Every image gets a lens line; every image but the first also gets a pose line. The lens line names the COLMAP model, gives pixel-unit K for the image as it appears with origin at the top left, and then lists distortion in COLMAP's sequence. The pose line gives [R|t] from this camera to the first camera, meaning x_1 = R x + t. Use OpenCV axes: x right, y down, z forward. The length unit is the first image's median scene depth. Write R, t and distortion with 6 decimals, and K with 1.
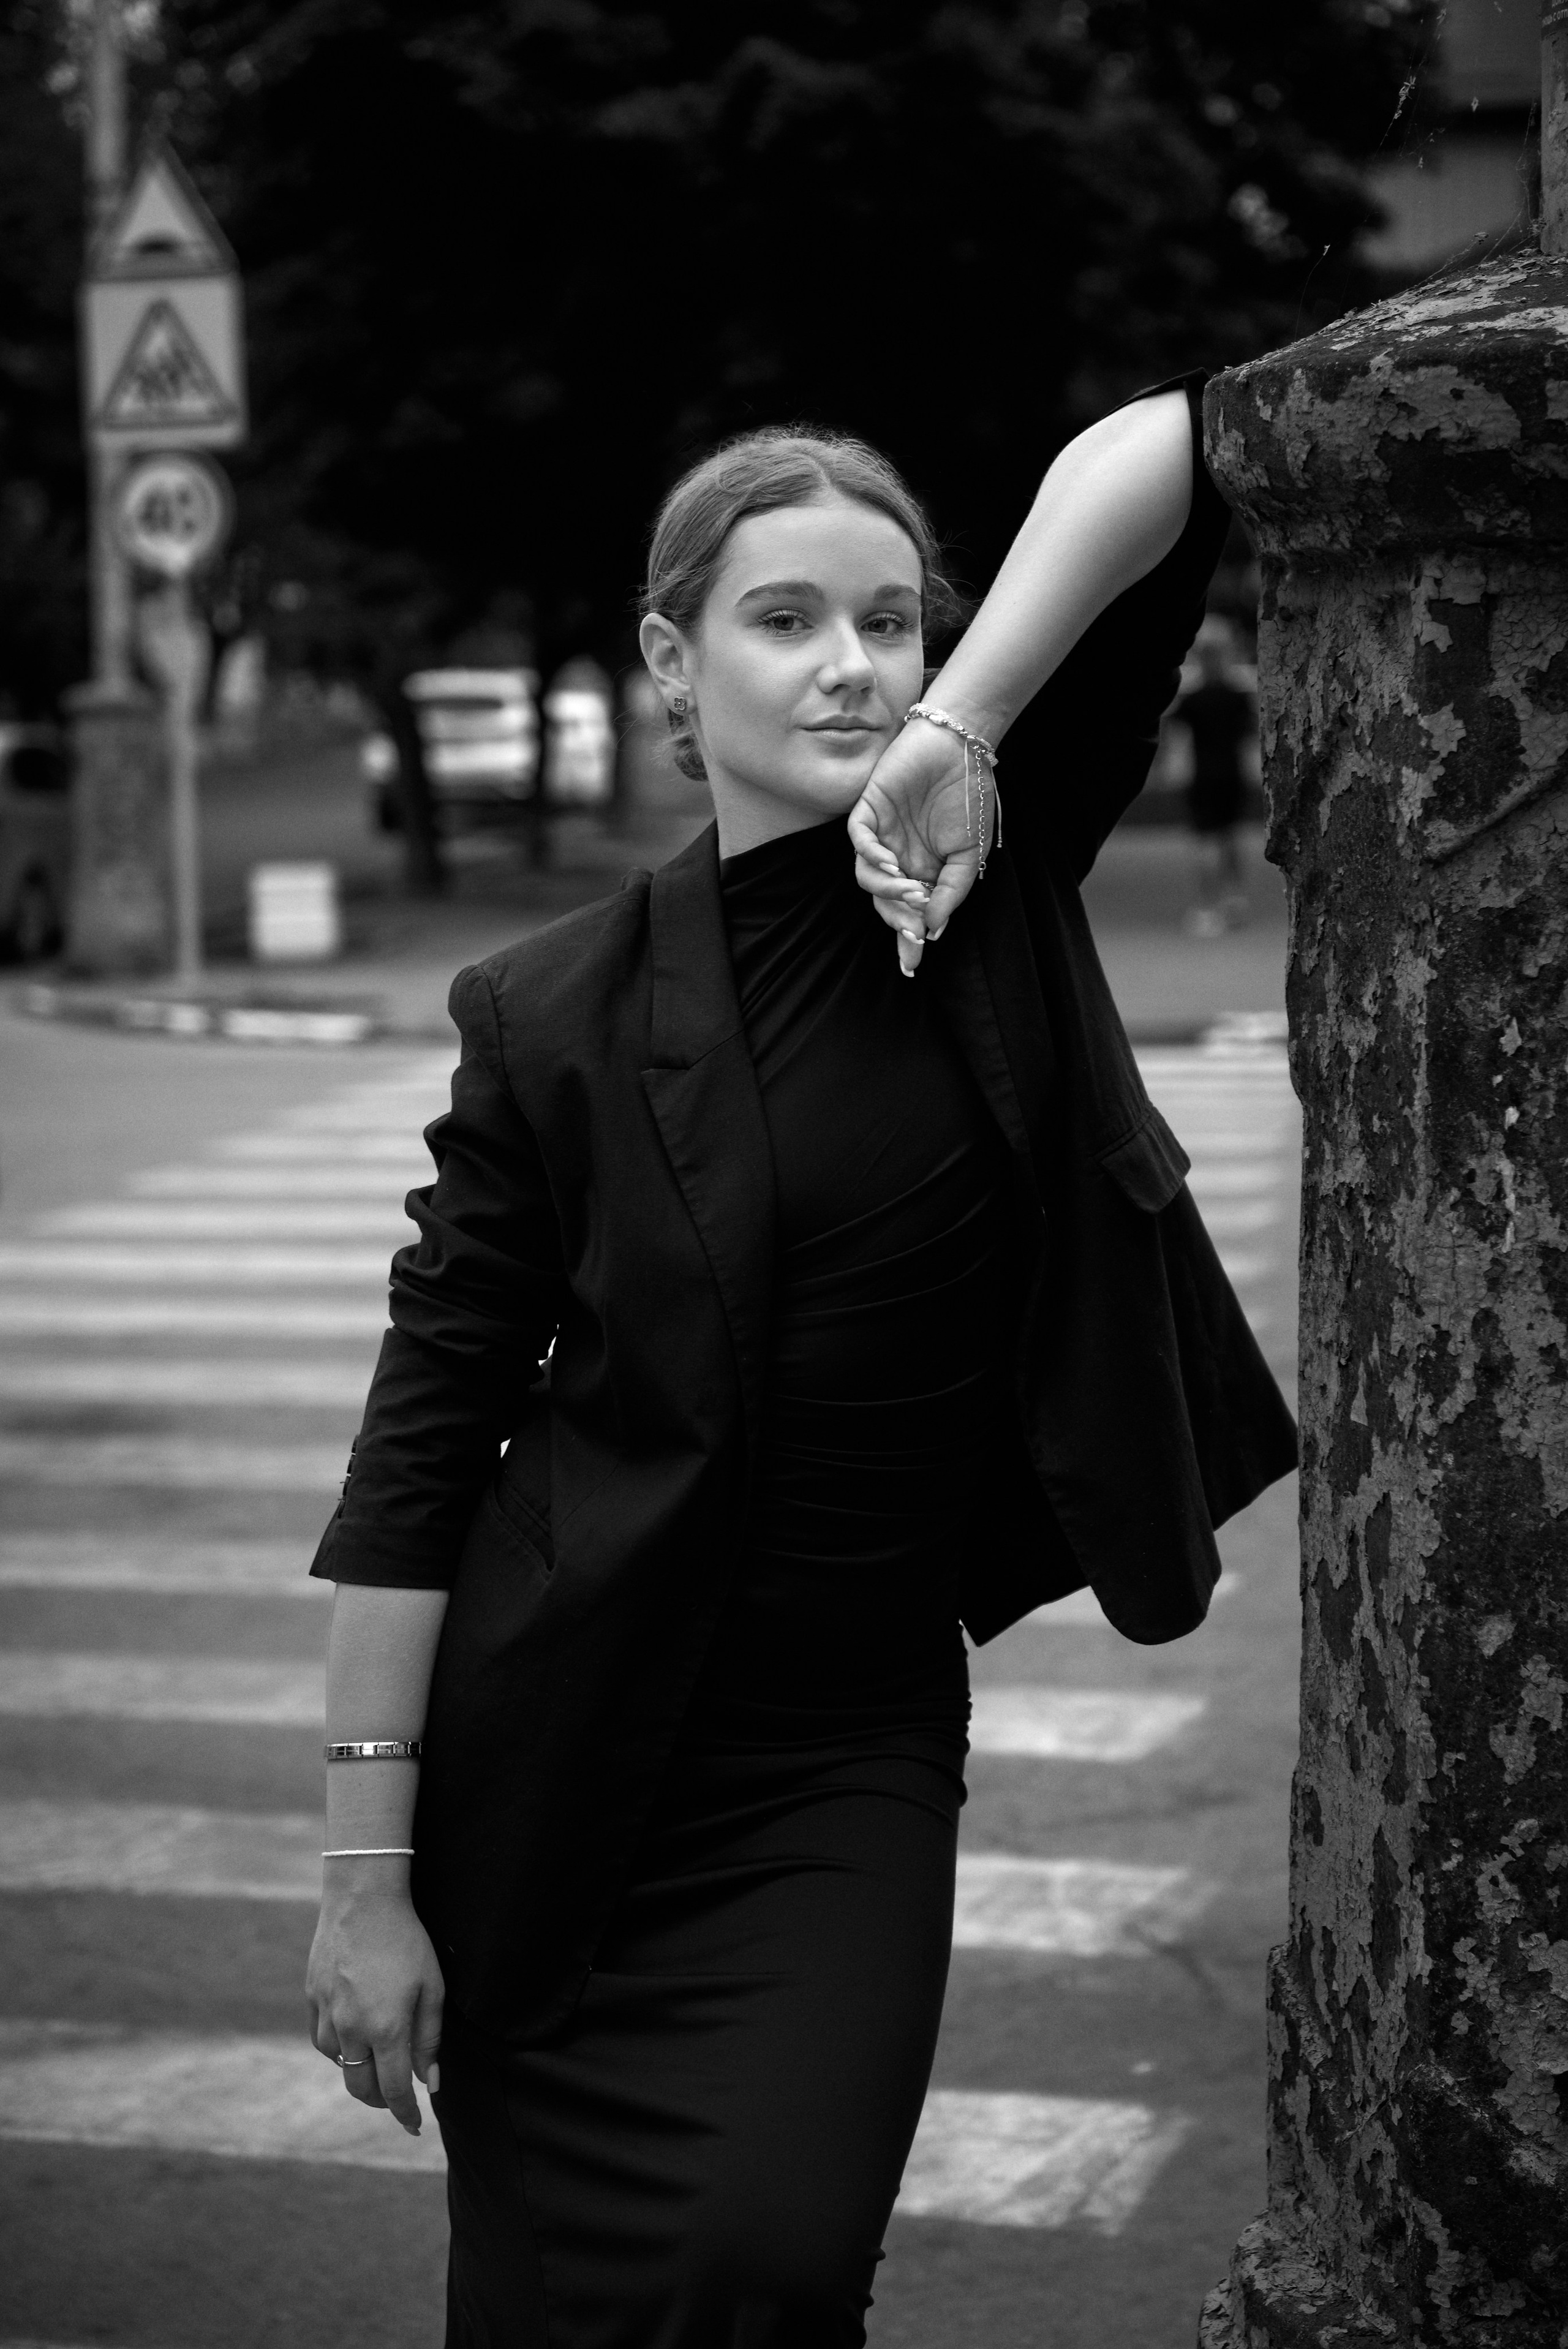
lens RADIAL K [[4275.7, 0, 784.0], [0, 4275.7, 1174.5], [0, 0, 1]] dist [0.120180, -0.186172]
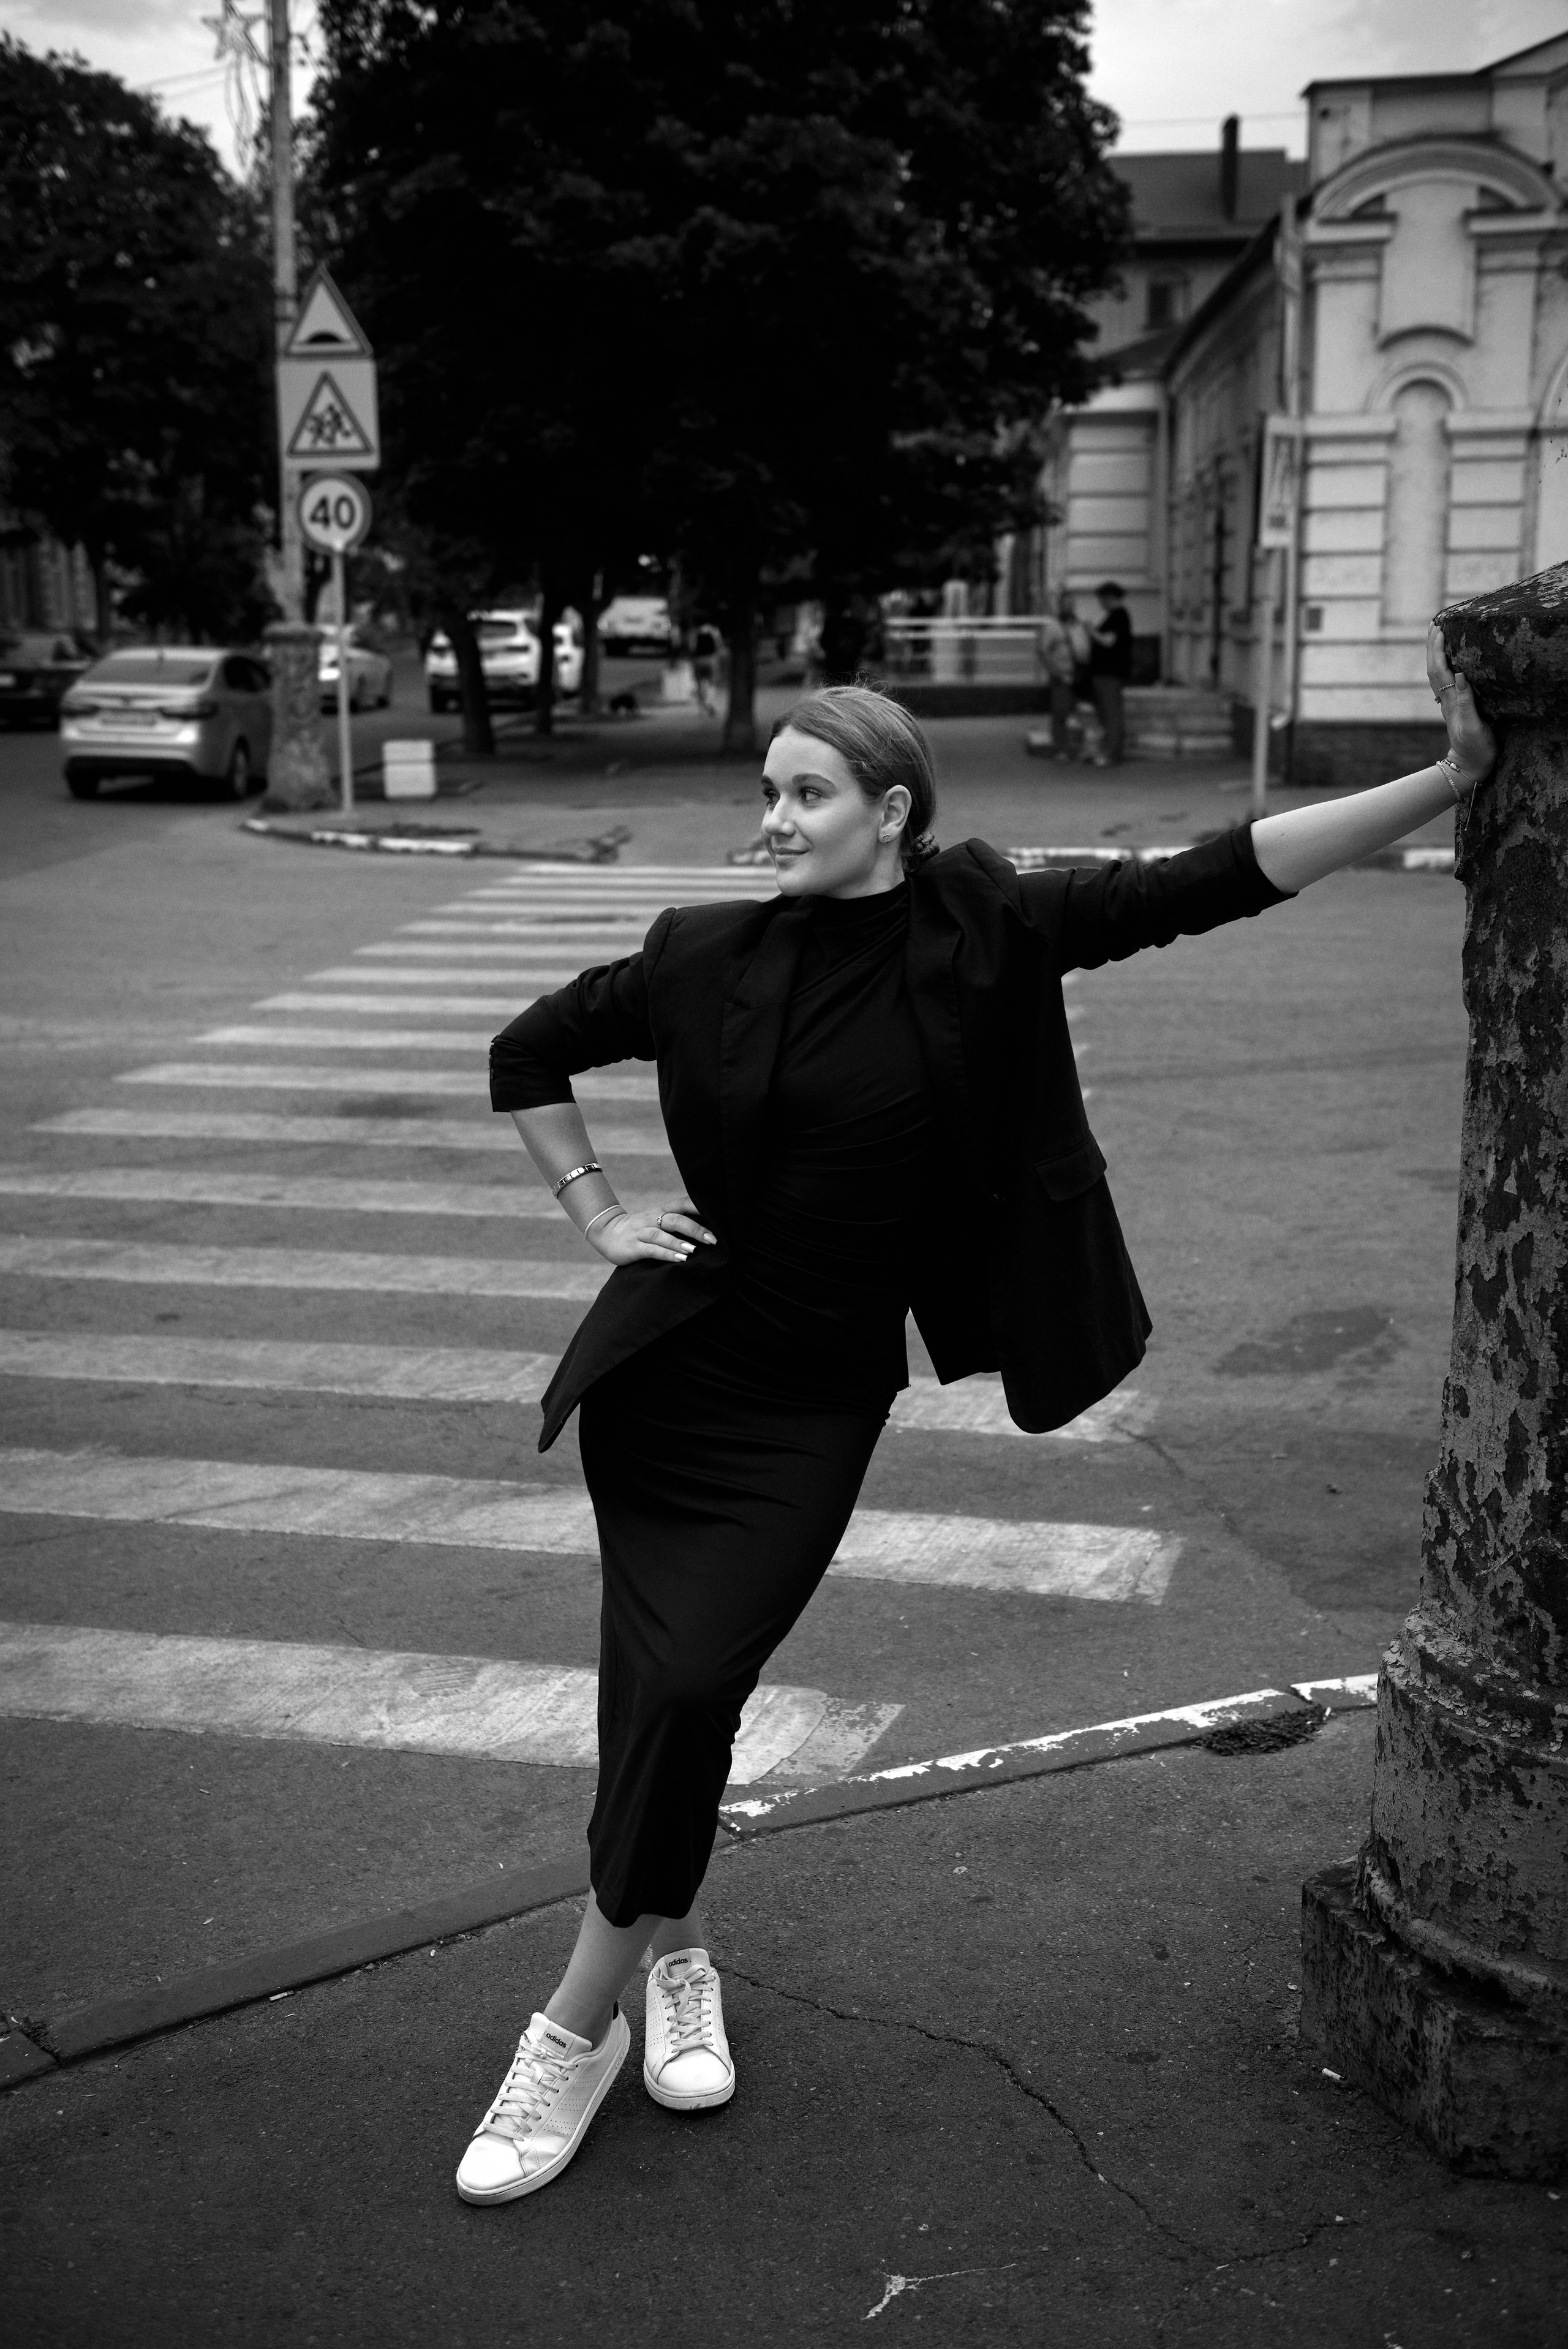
lens RADIAL K [[2666.8, 0, 784.0], [0, 2666.8, 1174.5], [0, 0, 1]] dist [0.087238, 0.006670]
pose [[0.999330, 0.002285, 0.036529, -0.208688], [-0.005613, 0.995810, 0.091272, -0.050423], [-0.036167, -0.091416, 0.995156, -0.122488]]
